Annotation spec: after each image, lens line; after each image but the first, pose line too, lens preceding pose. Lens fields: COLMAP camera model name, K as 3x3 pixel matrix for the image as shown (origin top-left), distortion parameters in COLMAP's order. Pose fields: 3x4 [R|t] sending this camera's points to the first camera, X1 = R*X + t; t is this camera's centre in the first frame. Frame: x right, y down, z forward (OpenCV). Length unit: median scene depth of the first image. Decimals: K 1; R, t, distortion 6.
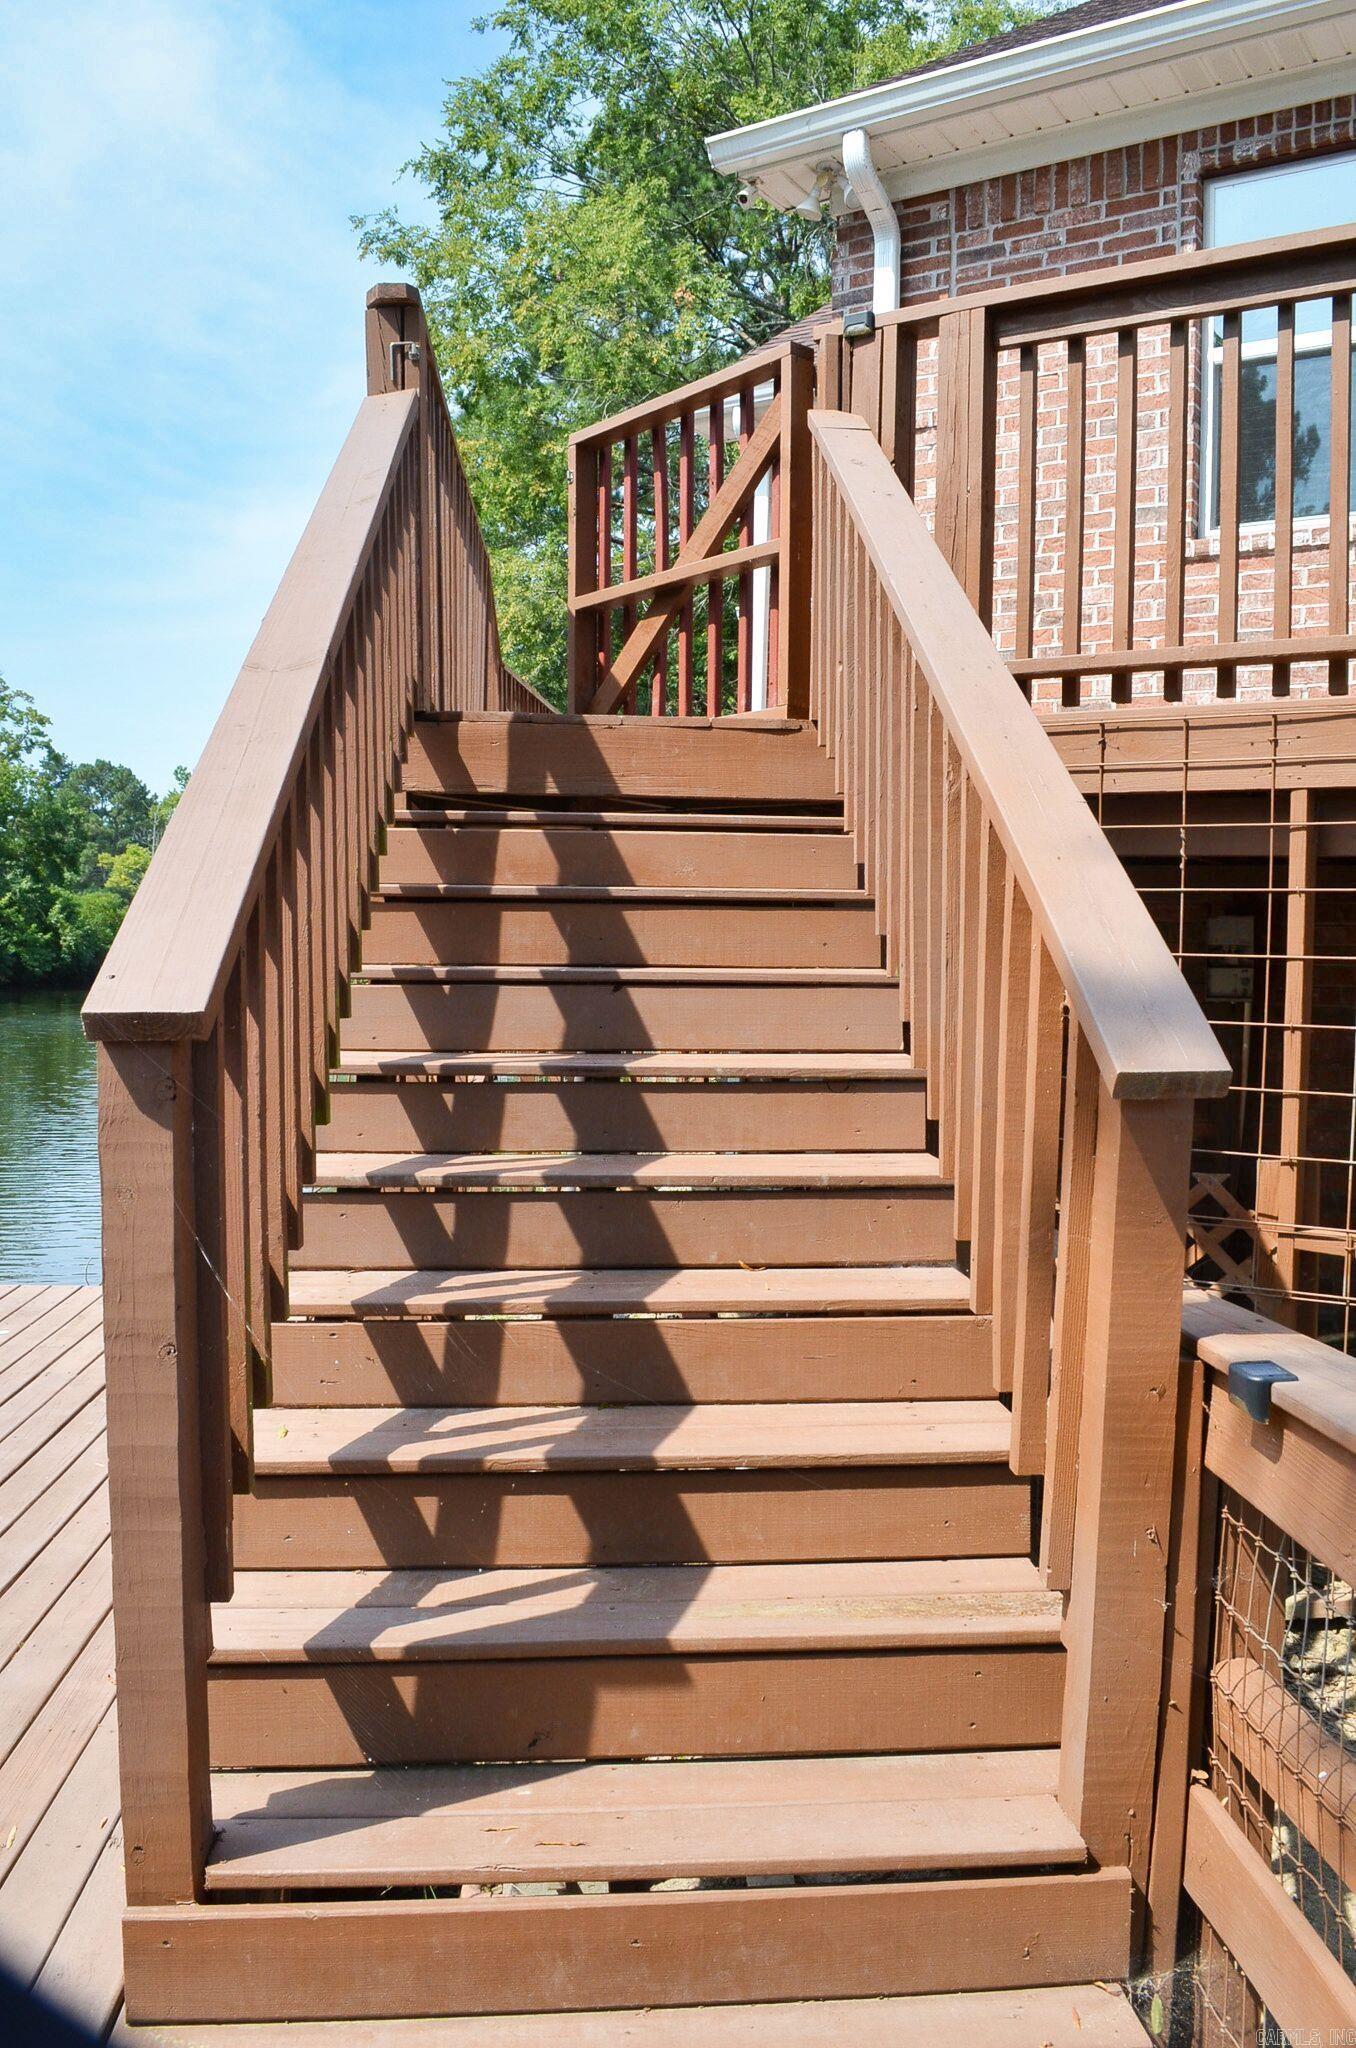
lens RADIAL K [[1690.4, 0, 678.0], [0, 1690.4, 1024.0], [0, 0, 1]] dist [-0.059513, 0.001691]
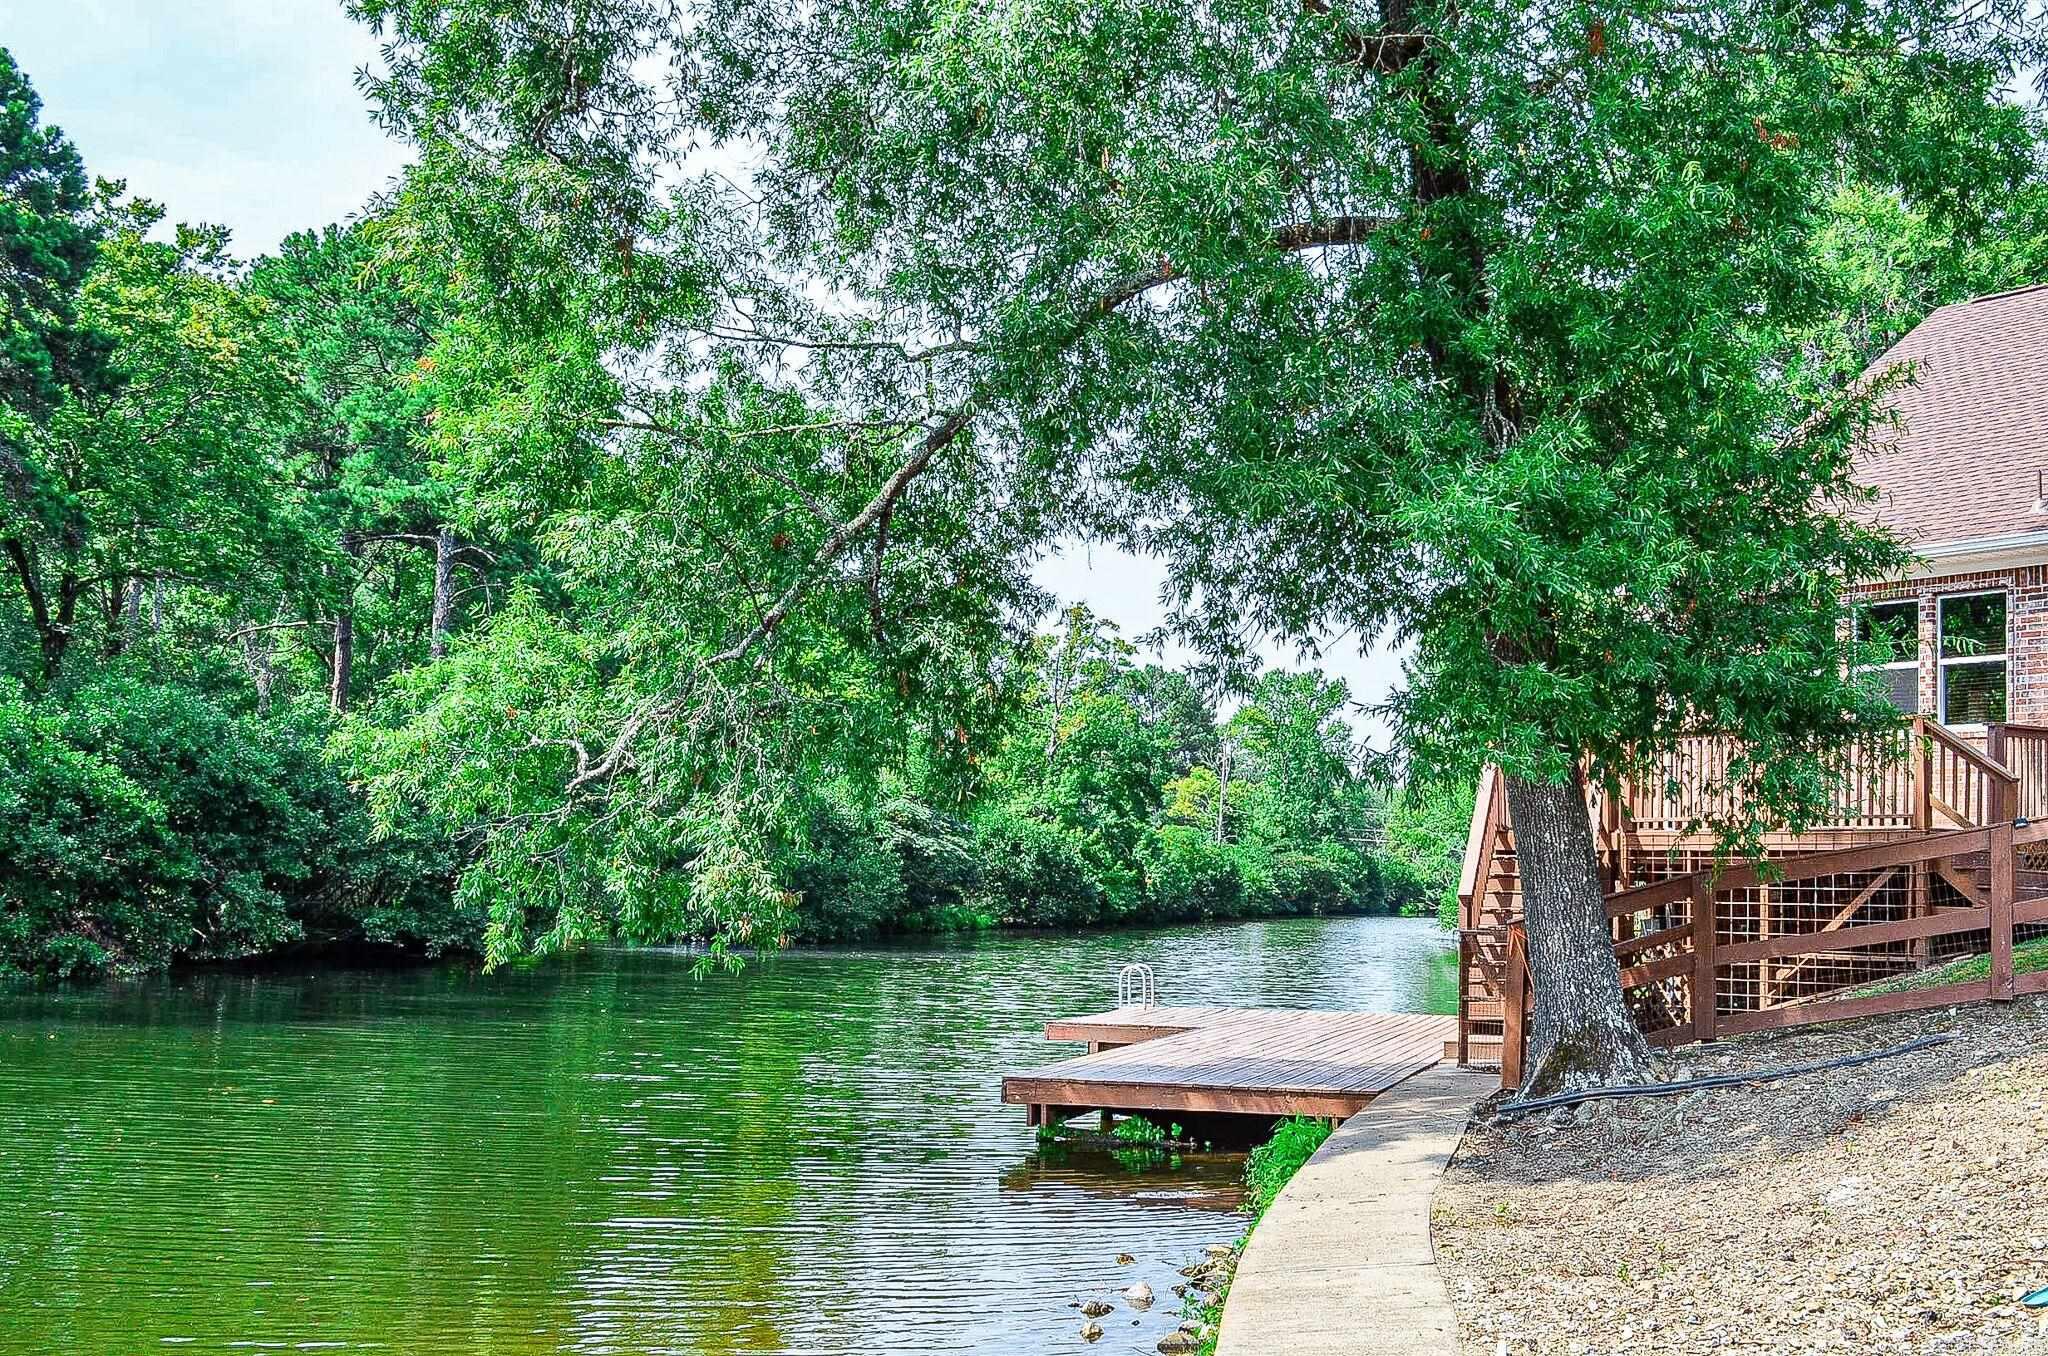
lens RADIAL K [[2347.8, 0, 1024.0], [0, 2347.8, 678.0], [0, 0, 1]] dist [-0.181256, 0.000174]
pose [[0.933624, -0.031558, -0.356861, 0.046615], [-0.016204, 0.991373, -0.130063, 0.011956], [0.357887, 0.127212, 0.925059, -0.273626]]
